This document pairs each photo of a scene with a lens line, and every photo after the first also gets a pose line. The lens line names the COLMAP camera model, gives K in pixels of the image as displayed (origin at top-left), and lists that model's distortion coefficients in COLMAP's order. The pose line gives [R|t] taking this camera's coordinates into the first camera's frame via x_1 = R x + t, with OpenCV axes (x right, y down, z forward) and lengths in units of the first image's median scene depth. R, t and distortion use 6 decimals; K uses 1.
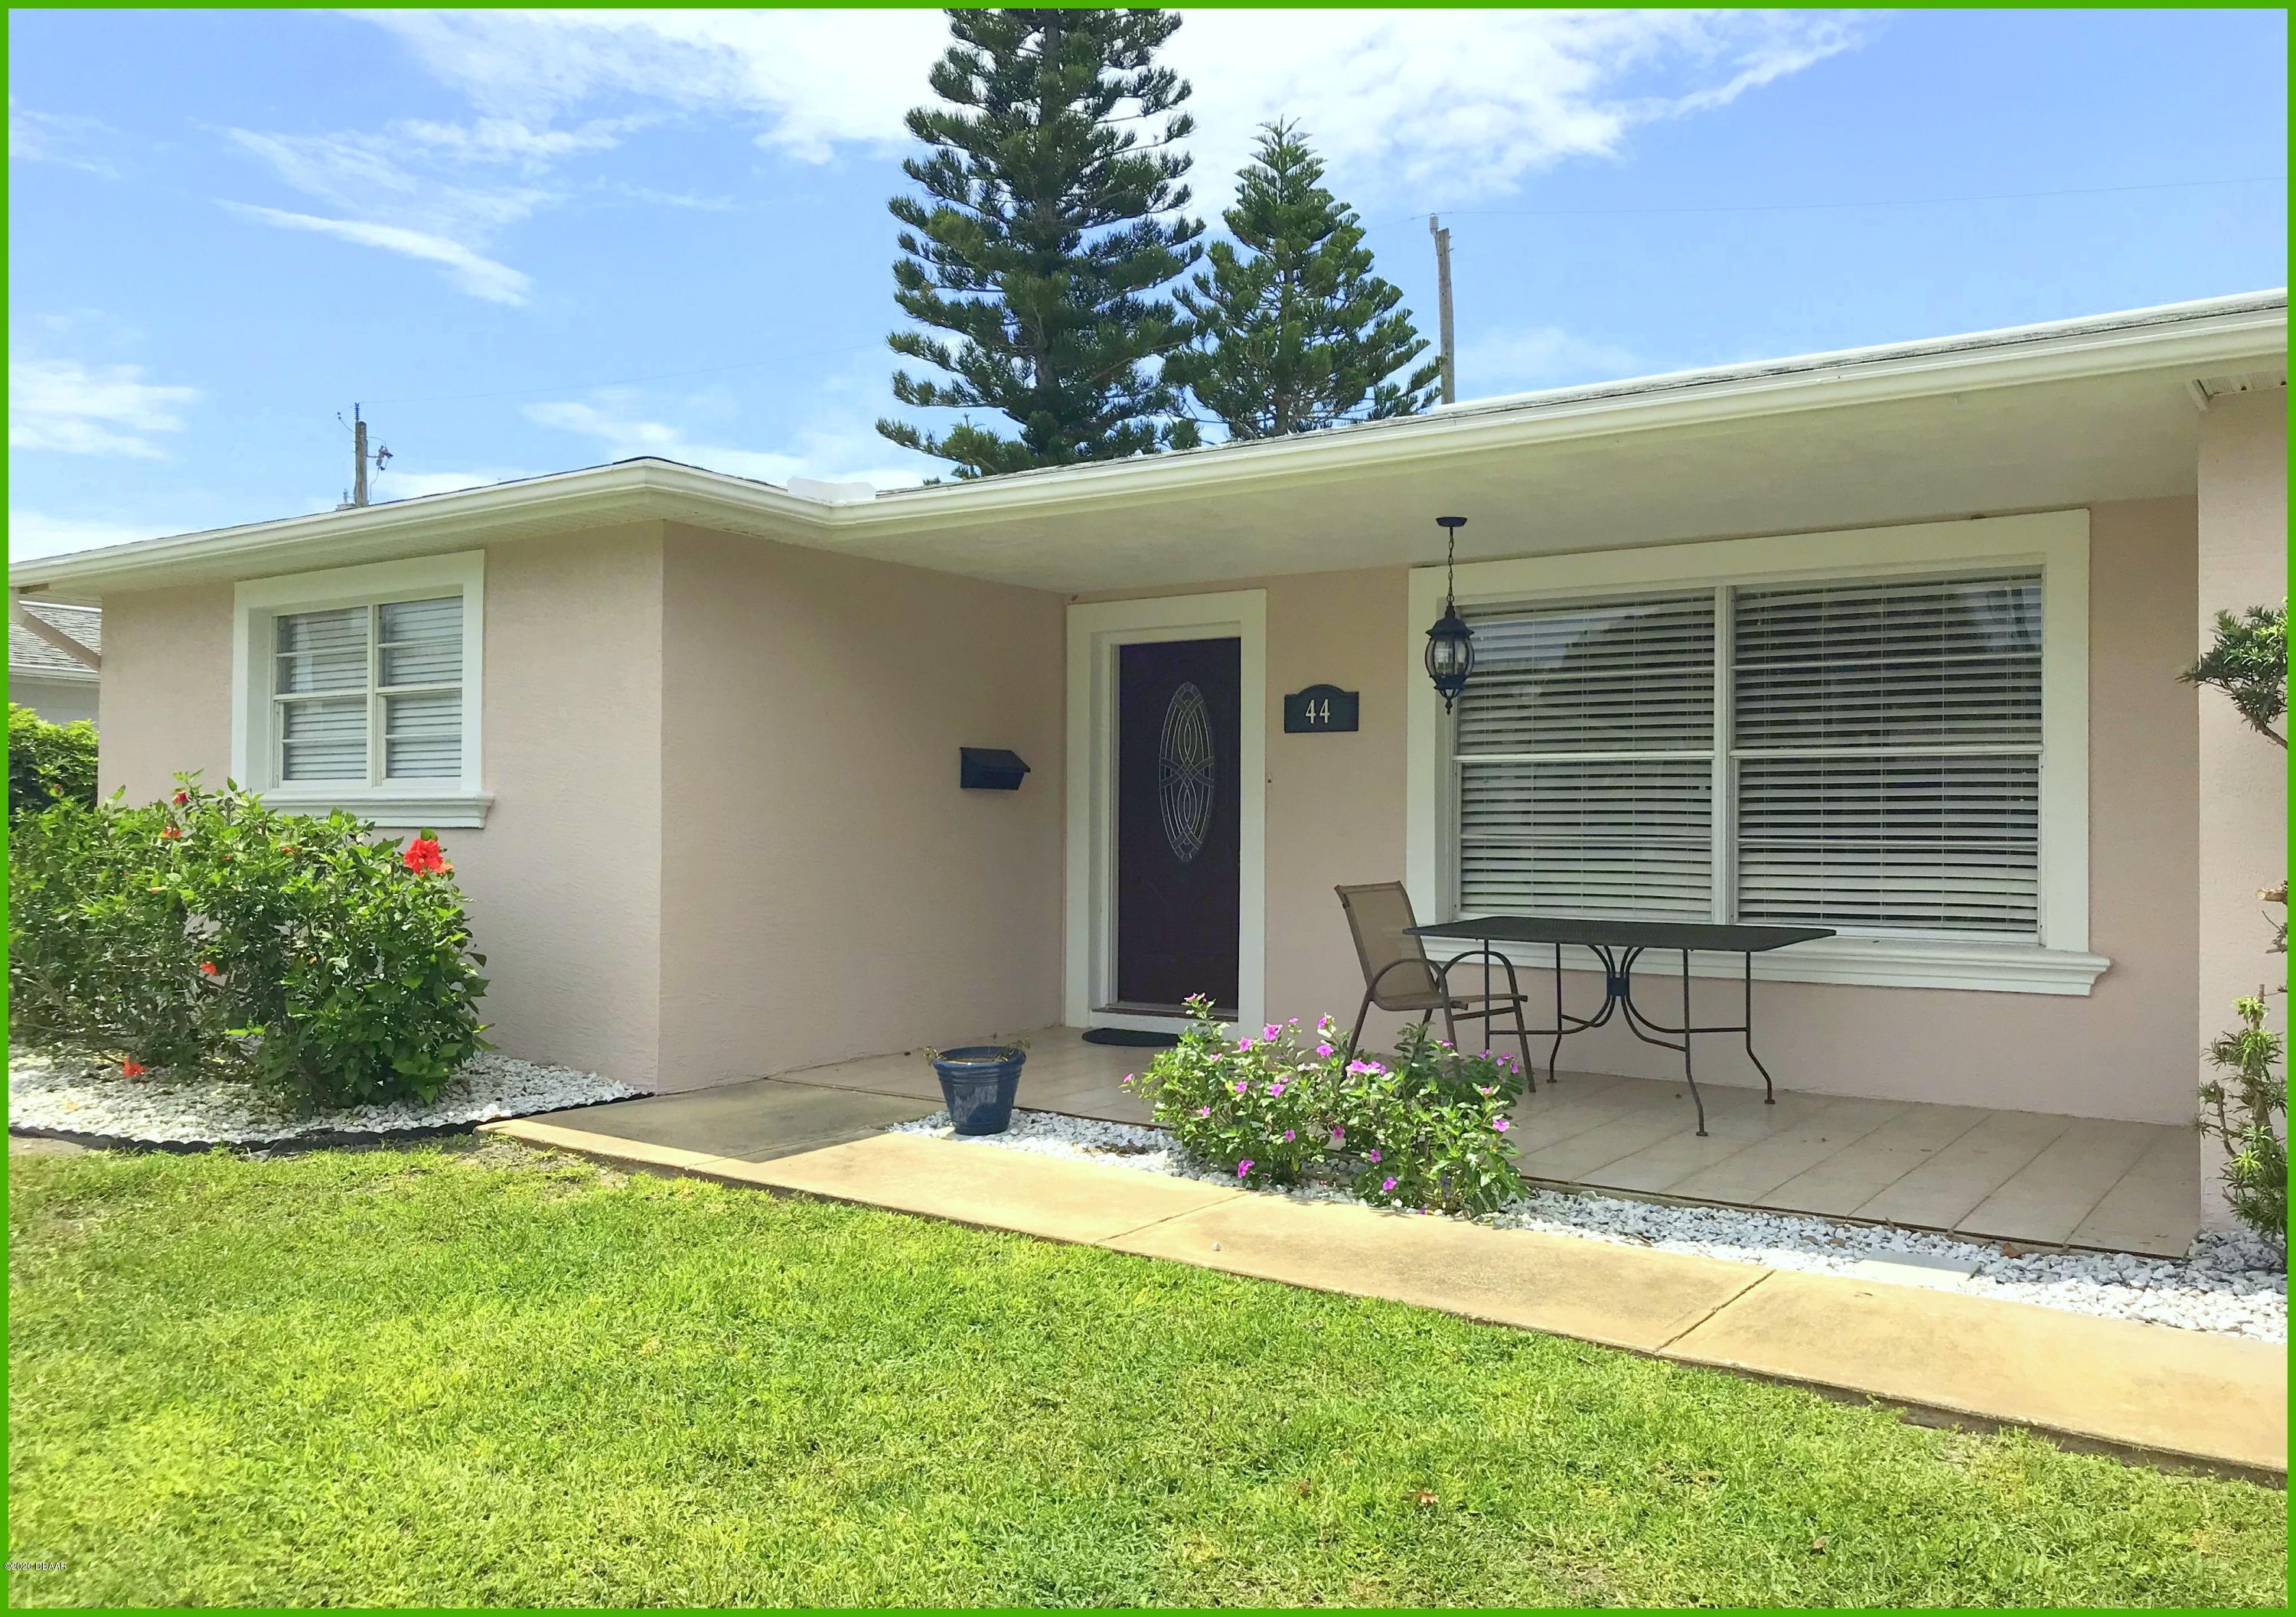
lens RADIAL K [[1878.2, 0, 1148.0], [0, 1878.2, 808.5], [0, 0, 1]] dist [0.010273, -0.001431]
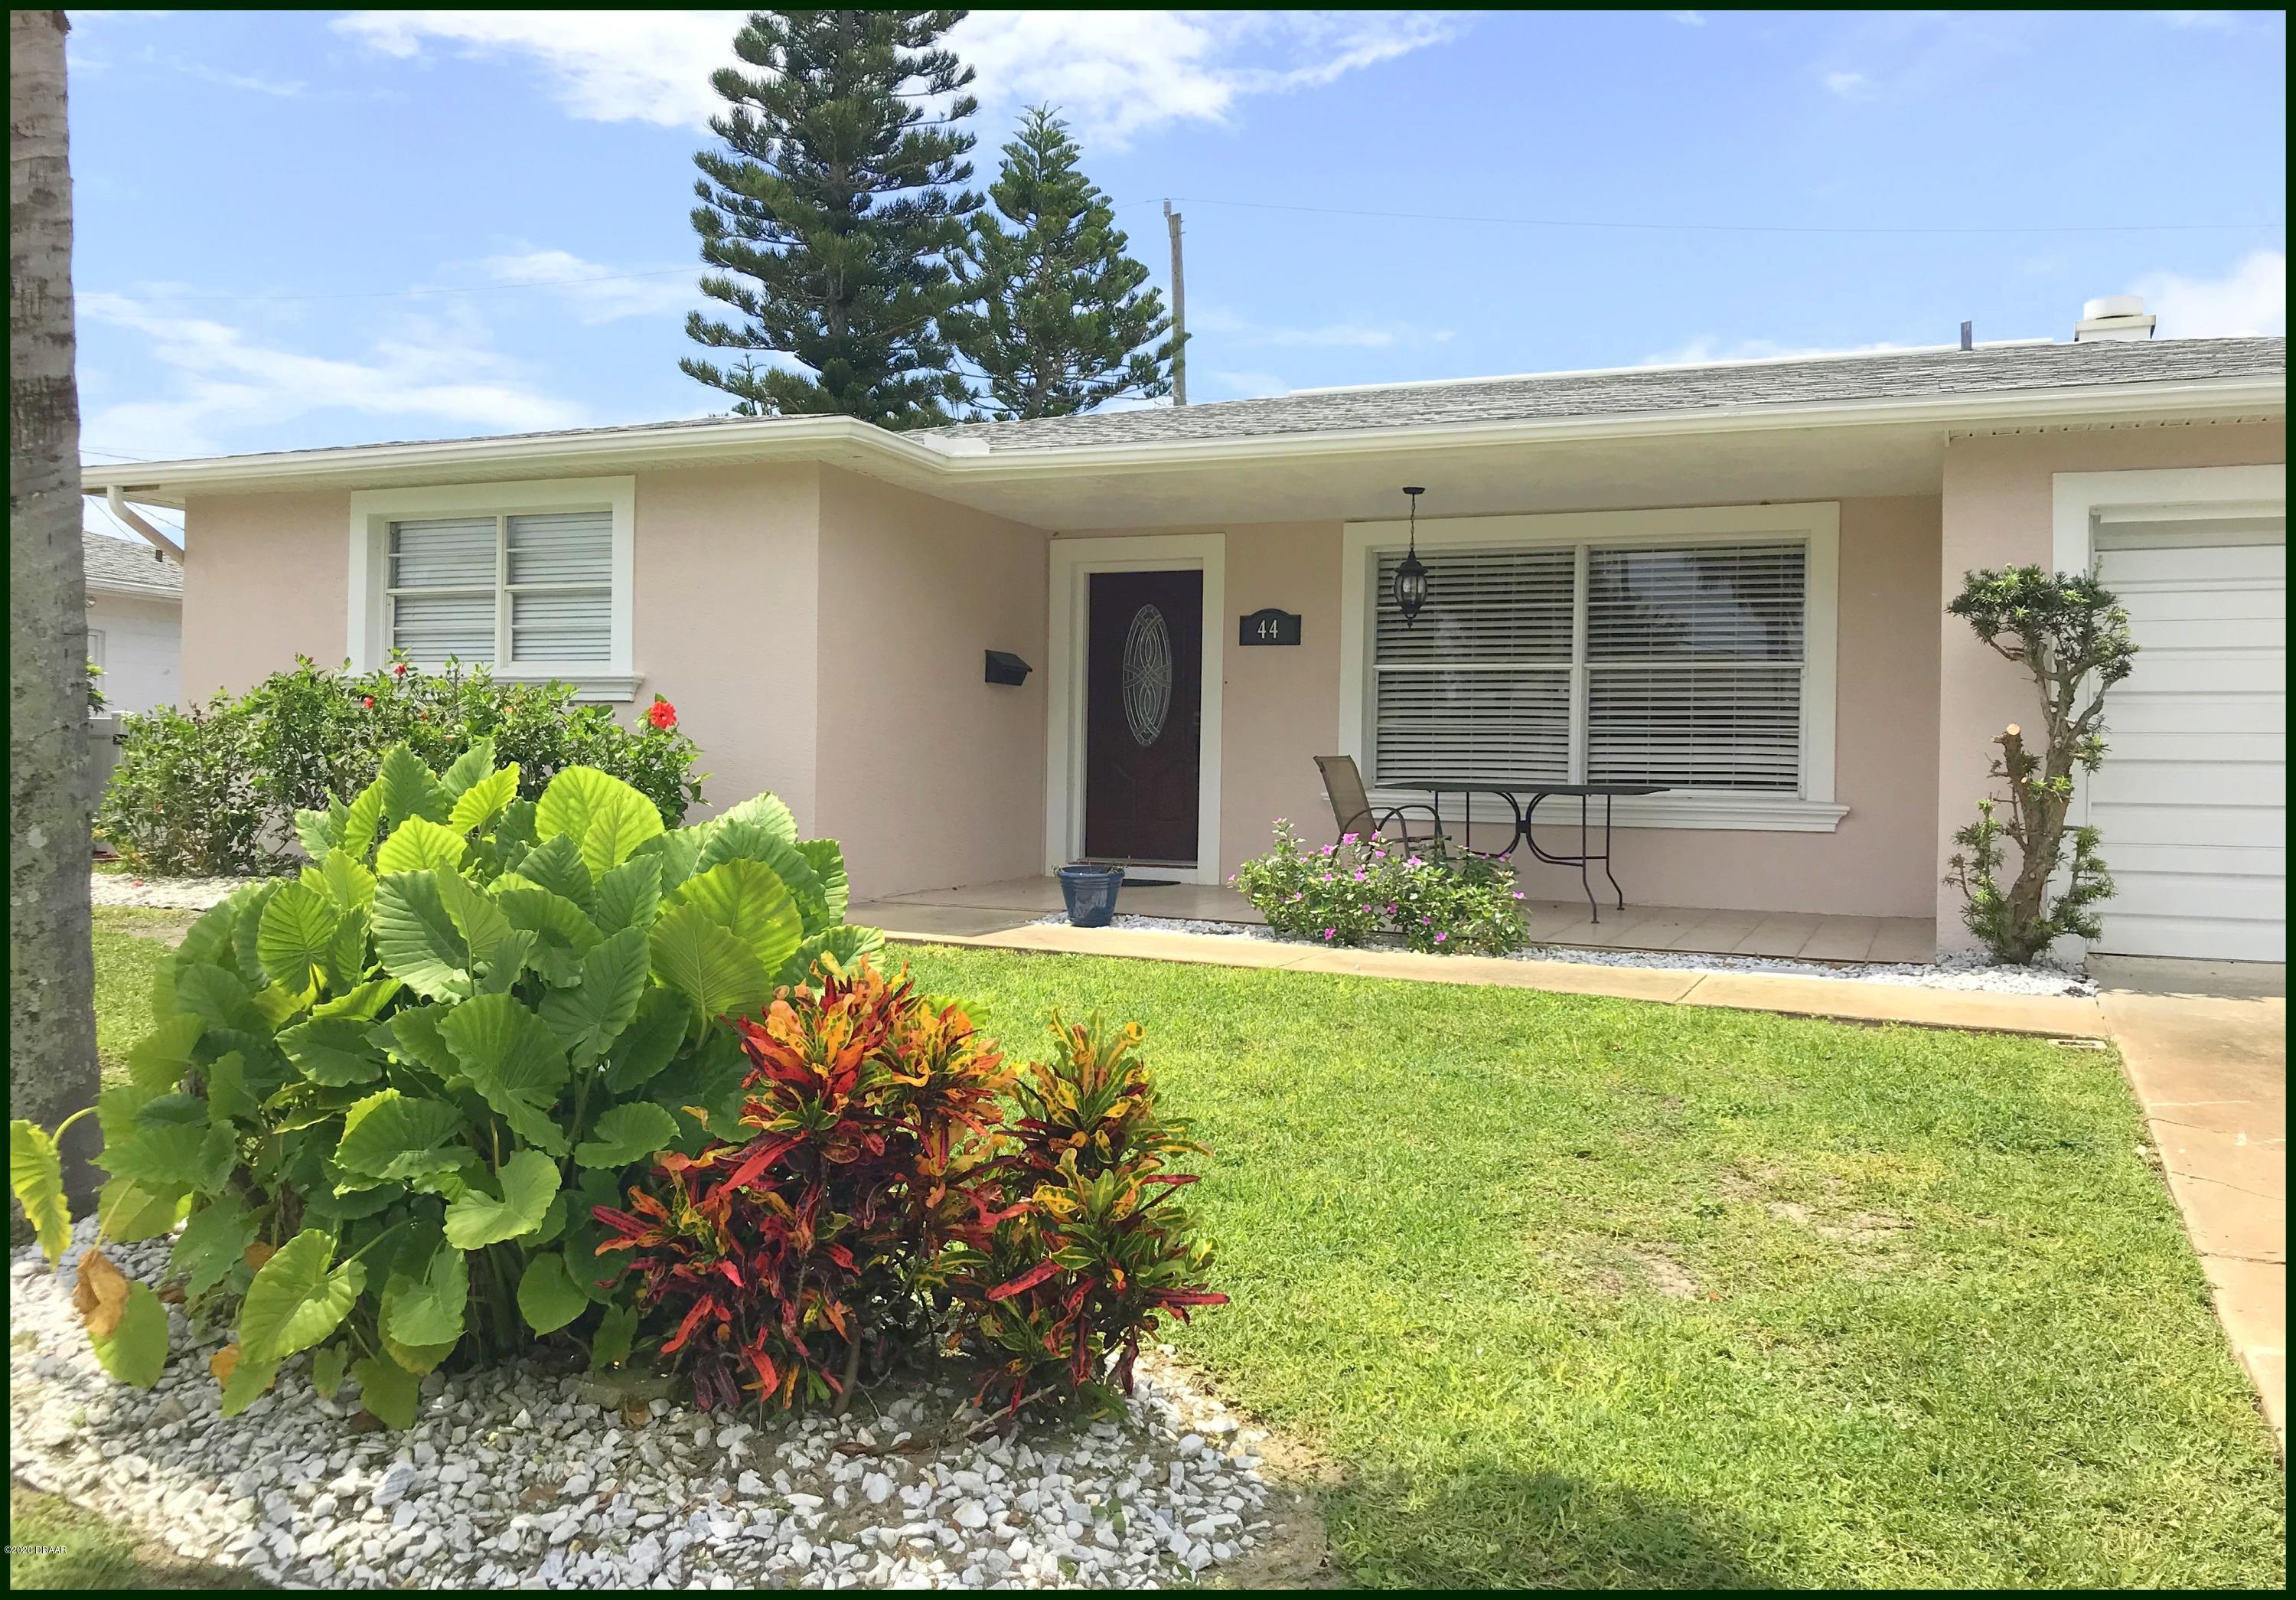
lens RADIAL K [[1919.7, 0, 1136.3], [0, 1919.7, 748.2], [0, 0, 1]] dist [0.069914, -0.140120]
pose [[0.976533, 0.016722, 0.214717, -0.120871], [-0.015620, 0.999855, -0.006831, 0.017705], [-0.214800, 0.003317, 0.976652, -0.121126]]
